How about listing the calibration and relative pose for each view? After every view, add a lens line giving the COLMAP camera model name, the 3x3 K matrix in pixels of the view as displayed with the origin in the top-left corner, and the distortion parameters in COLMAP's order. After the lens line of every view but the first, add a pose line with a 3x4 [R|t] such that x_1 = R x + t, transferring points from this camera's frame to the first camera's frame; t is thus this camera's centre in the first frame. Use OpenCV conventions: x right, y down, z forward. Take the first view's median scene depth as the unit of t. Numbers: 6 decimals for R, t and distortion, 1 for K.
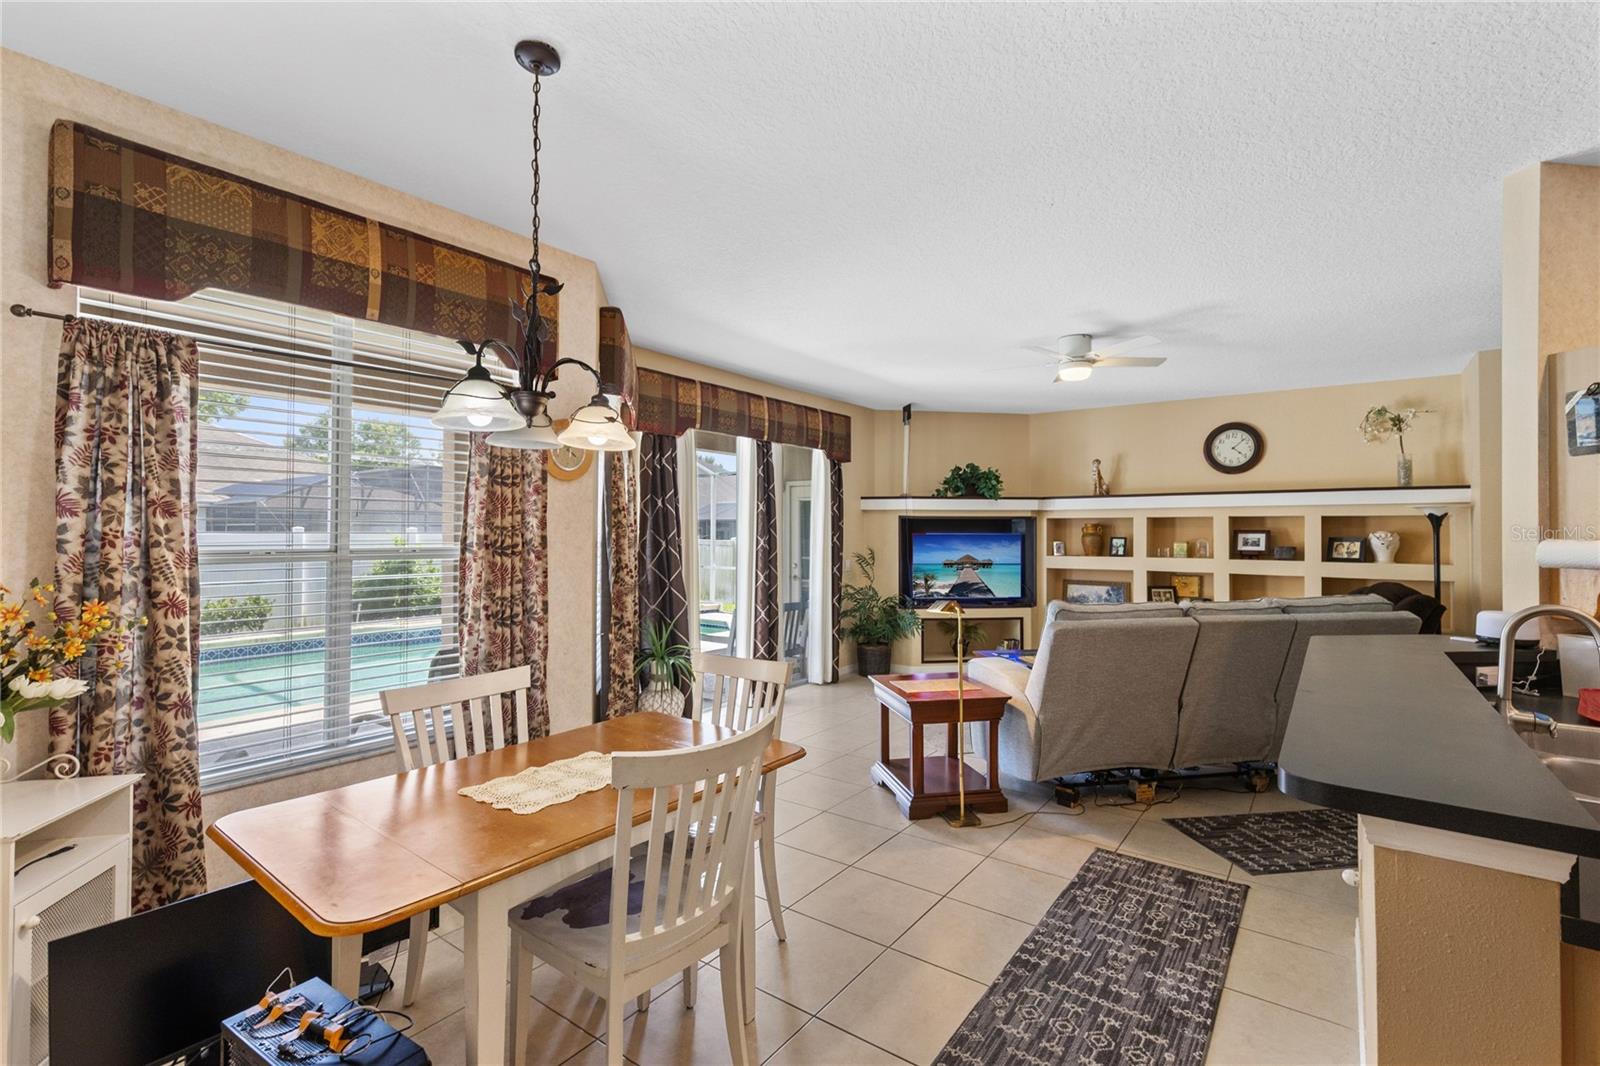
lens RADIAL K [[719.7, 0, 809.0], [0, 719.7, 521.5], [0, 0, 1]] dist [0.001839, 0.002016]
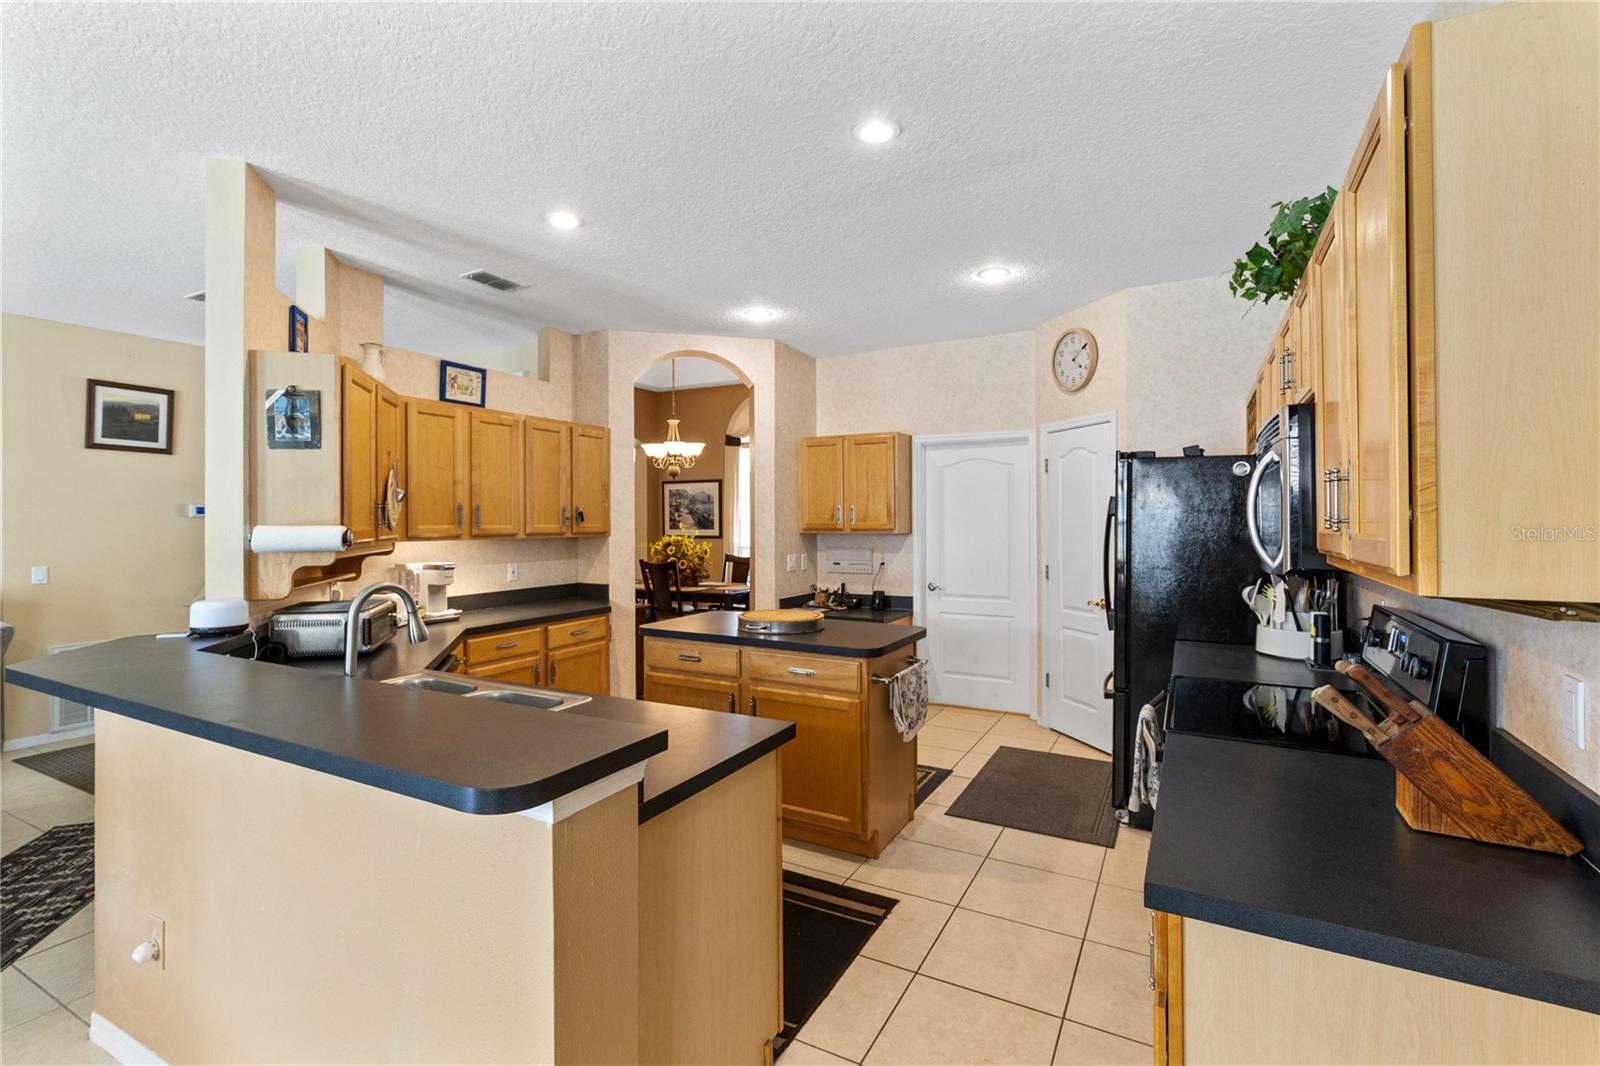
lens RADIAL K [[719.7, 0, 808.1], [0, 719.7, 518.8], [0, 0, 1]] dist [0.001839, 0.002016]
pose [[-0.139739, -0.002477, 0.990185, -0.053775], [-0.009336, 0.999956, 0.001184, 0.002397], [-0.990144, -0.009079, -0.139756, 0.144509]]
